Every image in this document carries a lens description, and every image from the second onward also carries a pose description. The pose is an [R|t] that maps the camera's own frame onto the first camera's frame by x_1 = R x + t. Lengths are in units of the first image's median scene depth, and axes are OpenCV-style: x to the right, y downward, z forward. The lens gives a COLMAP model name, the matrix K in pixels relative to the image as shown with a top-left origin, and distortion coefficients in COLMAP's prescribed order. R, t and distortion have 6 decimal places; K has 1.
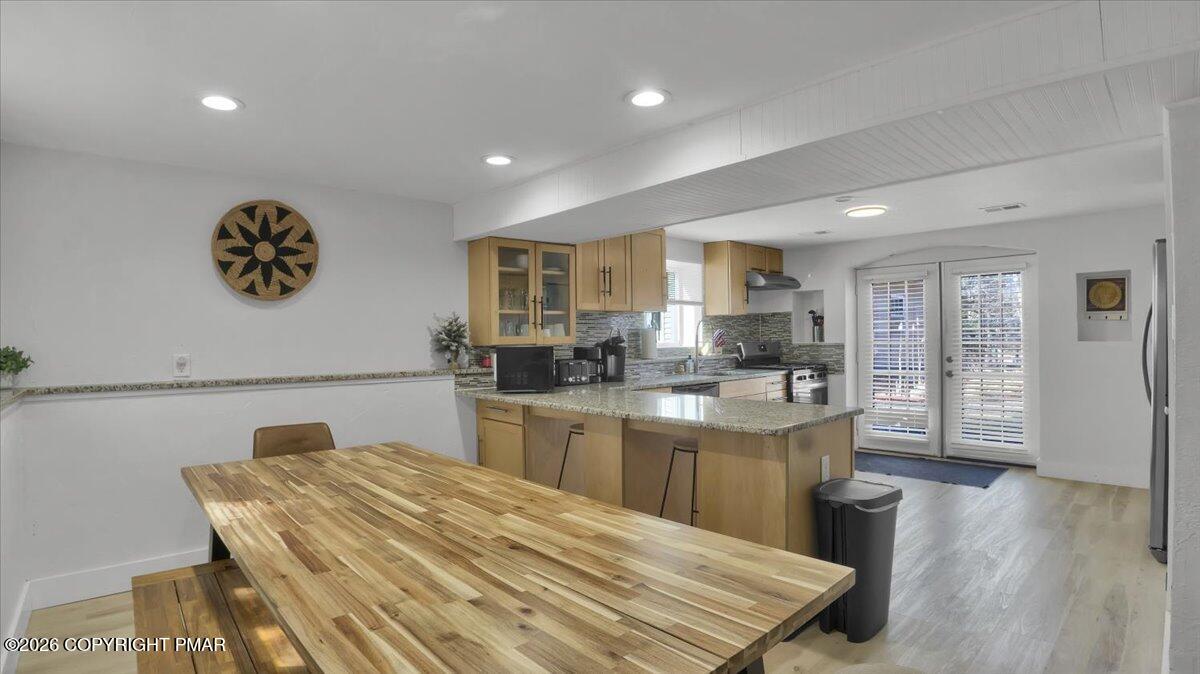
lens RADIAL K [[563.7, 0, 671.8], [0, 563.7, 342.4], [0, 0, 1]] dist [-0.065933, 0.000223]
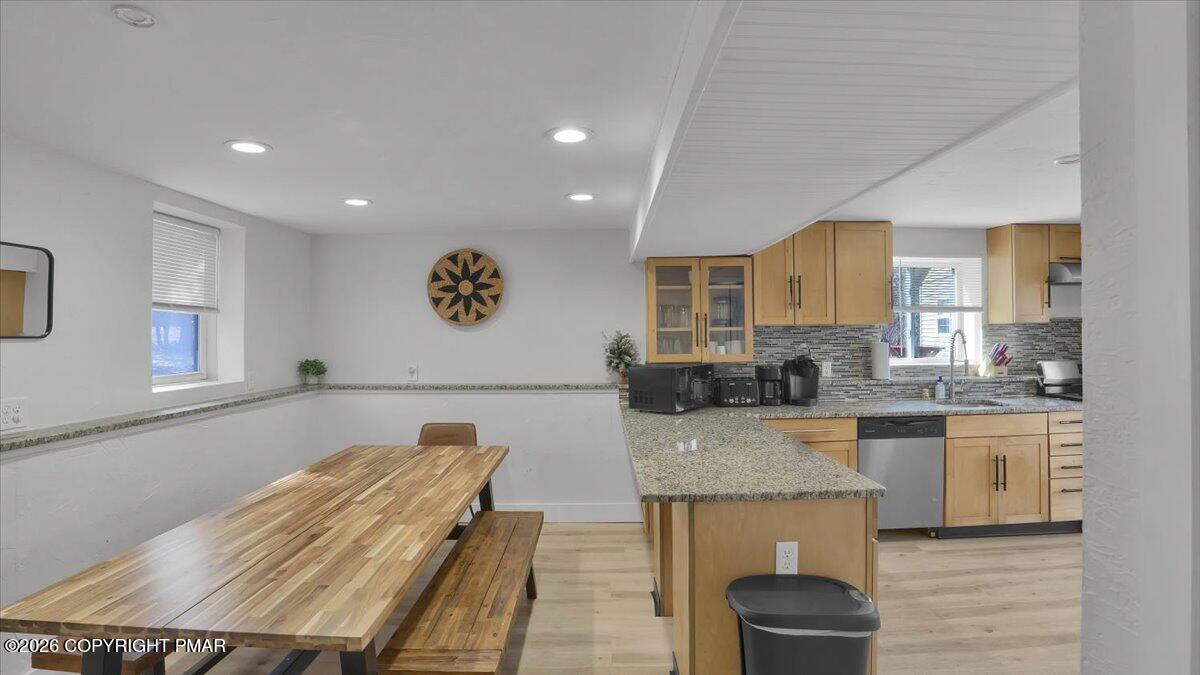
lens RADIAL K [[602.8, 0, 625.9], [0, 602.8, 335.9], [0, 0, 1]] dist [-0.105575, 0.018820]
pose [[0.736377, 0.006166, -0.676543, 0.331461], [-0.012009, 0.999920, -0.003958, -0.032659], [0.676464, 0.011039, 0.736393, 0.128508]]
